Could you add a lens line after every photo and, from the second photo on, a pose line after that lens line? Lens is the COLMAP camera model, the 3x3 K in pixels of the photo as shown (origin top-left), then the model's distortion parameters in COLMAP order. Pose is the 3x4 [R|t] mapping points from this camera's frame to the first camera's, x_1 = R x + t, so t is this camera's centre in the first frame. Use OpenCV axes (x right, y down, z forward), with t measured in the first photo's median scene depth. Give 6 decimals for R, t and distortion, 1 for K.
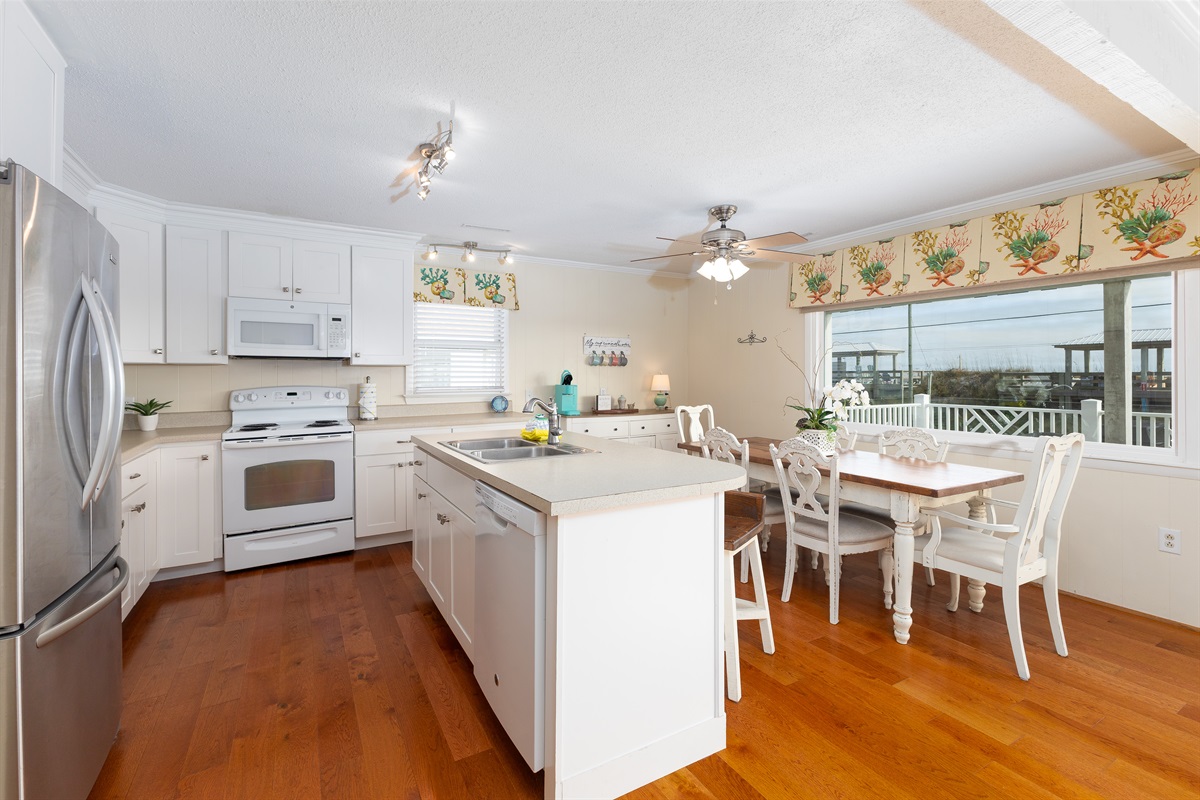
lens RADIAL K [[520.0, 0, 600.4], [0, 520.0, 372.1], [0, 0, 1]] dist [0.011053, -0.000135]
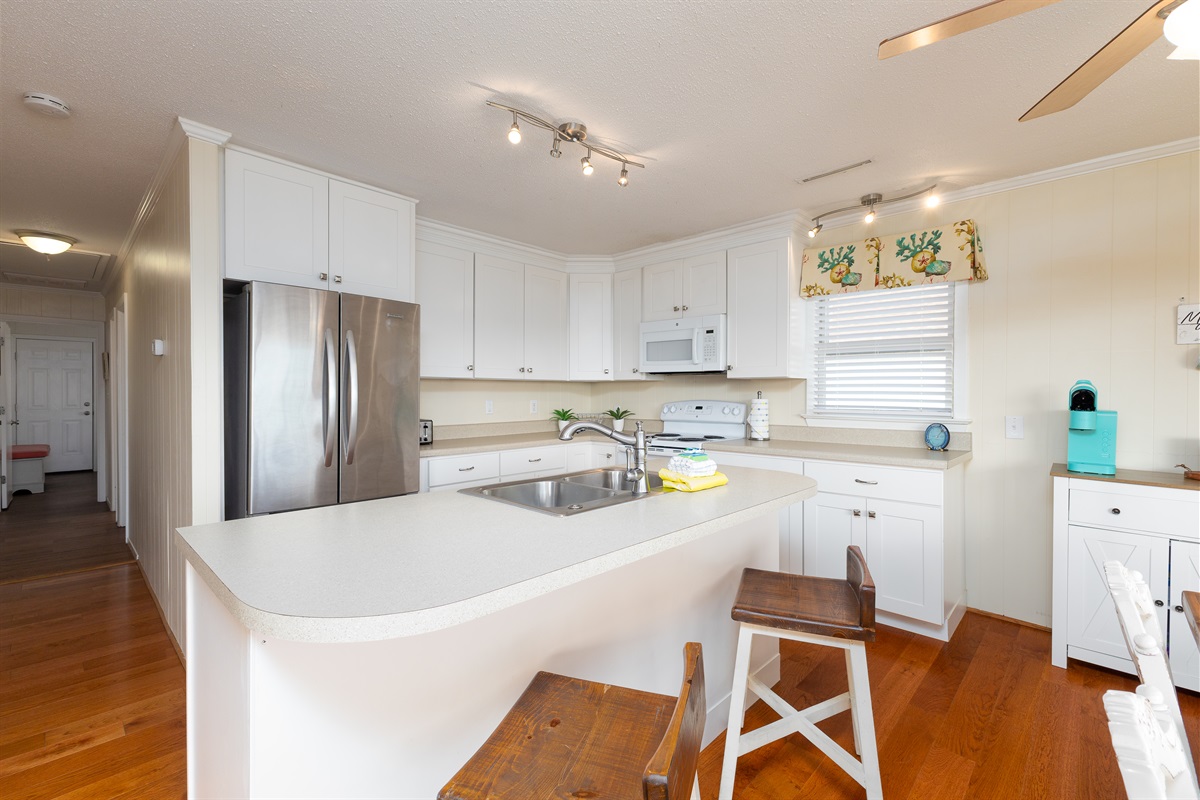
lens RADIAL K [[521.9, 0, 600.0], [0, 521.9, 400.0], [0, 0, 1]] dist [-0.000374, 0.000042]
pose [[0.274530, 0.016230, -0.961442, 0.355396], [-0.000604, 0.999860, 0.016706, 0.008865], [0.961578, -0.004005, 0.274502, 0.524632]]
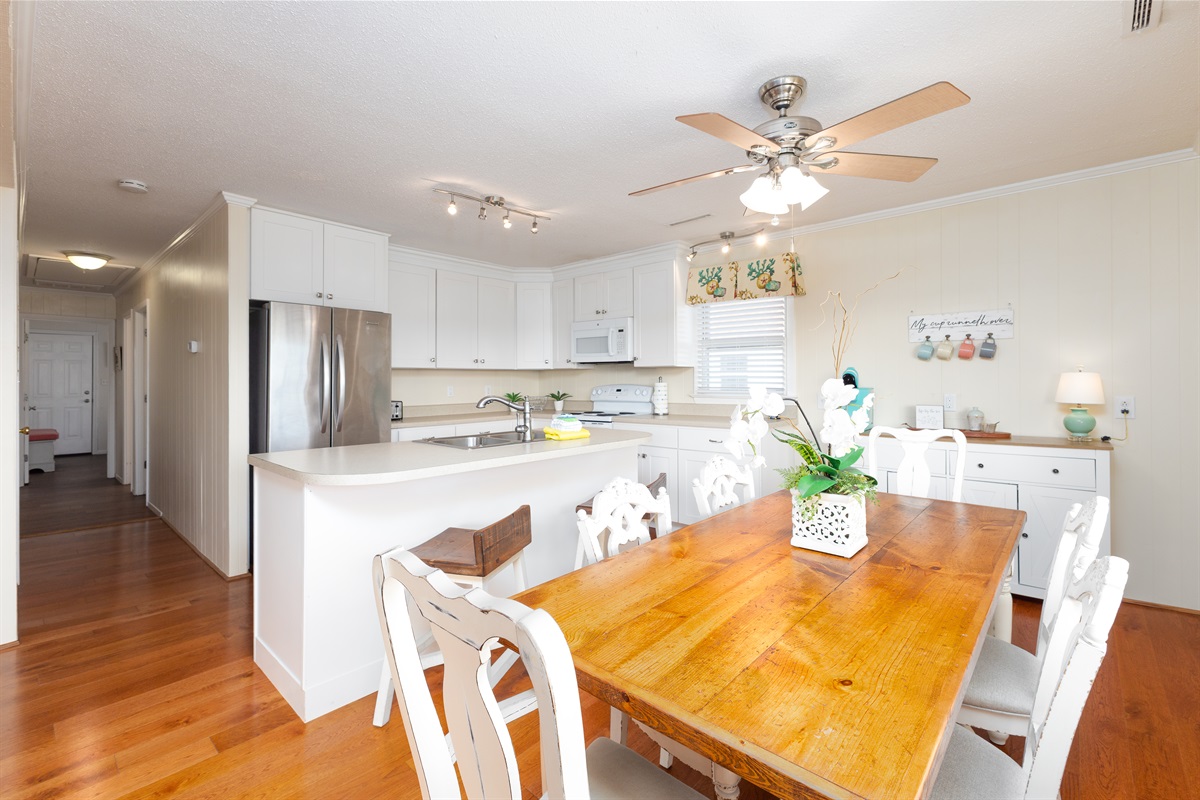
lens RADIAL K [[528.6, 0, 600.8], [0, 528.6, 375.5], [0, 0, 1]] dist [0.000222, 0.000175]
pose [[0.304081, -0.006528, -0.952624, 0.653080], [0.005819, 0.999971, -0.004995, 0.011084], [0.952629, -0.004025, 0.304110, 0.556236]]
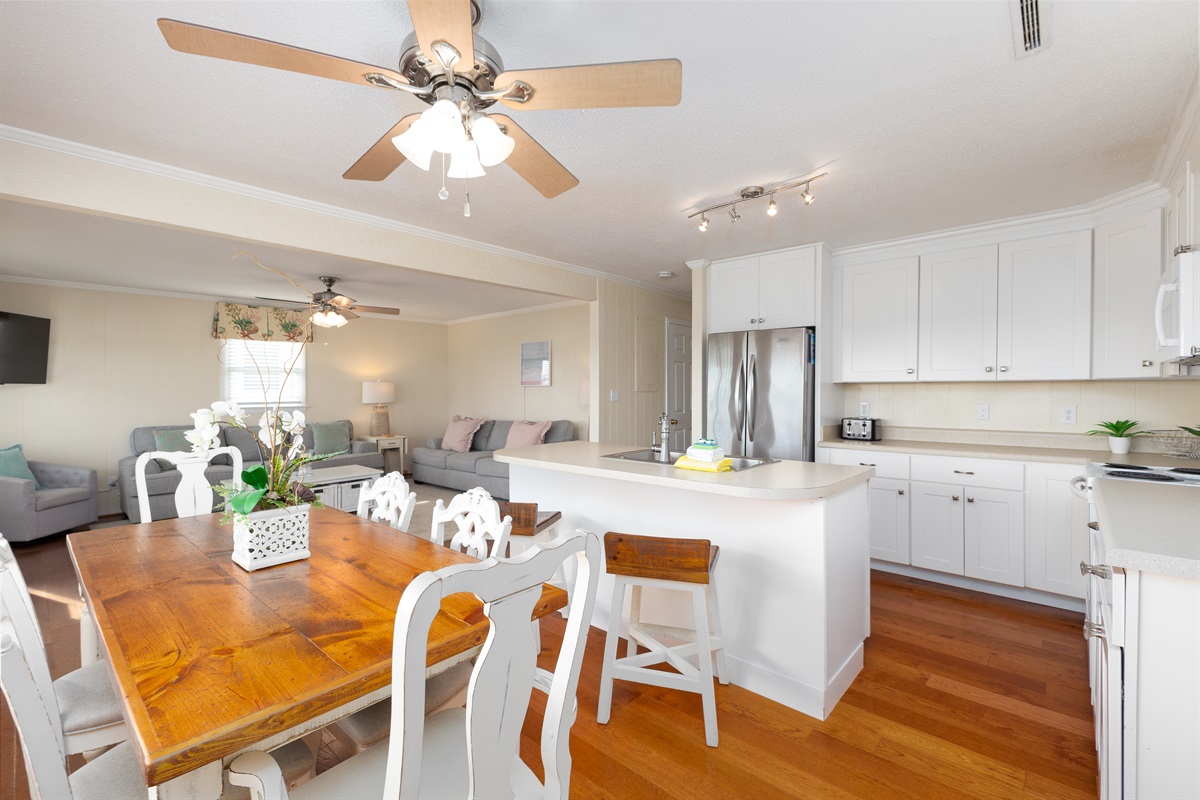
lens RADIAL K [[521.7, 0, 601.2], [0, 521.7, 388.4], [0, 0, 1]] dist [-0.000184, 0.000116]
pose [[-0.952854, -0.002532, -0.303419, 0.215621], [0.000449, 0.999952, -0.009754, 0.007899], [0.303429, -0.009430, -0.952807, 1.289844]]
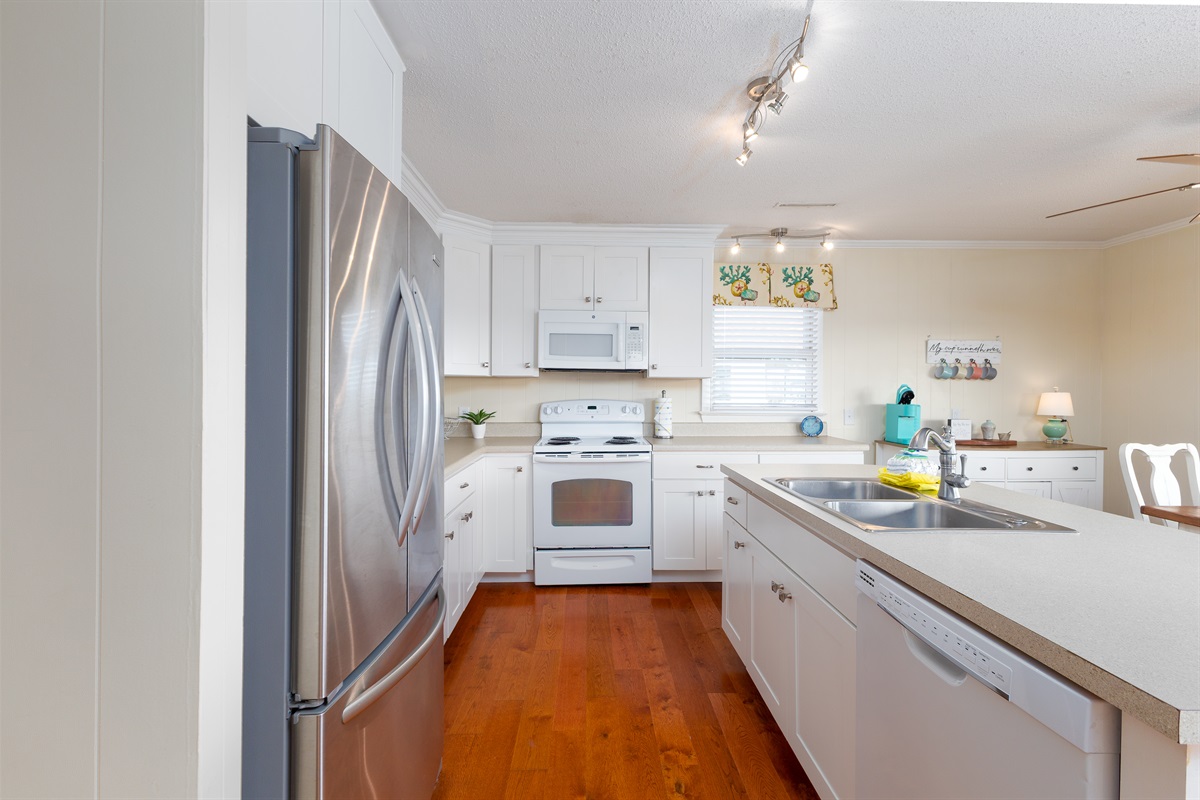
lens RADIAL K [[521.7, 0, 601.2], [0, 521.7, 388.4], [0, 0, 1]] dist [-0.000184, 0.000116]
pose [[0.876696, 0.008984, -0.480962, -0.108438], [-0.007046, 0.999958, 0.005836, 0.000247], [0.480994, -0.001728, 0.876722, 0.156238]]
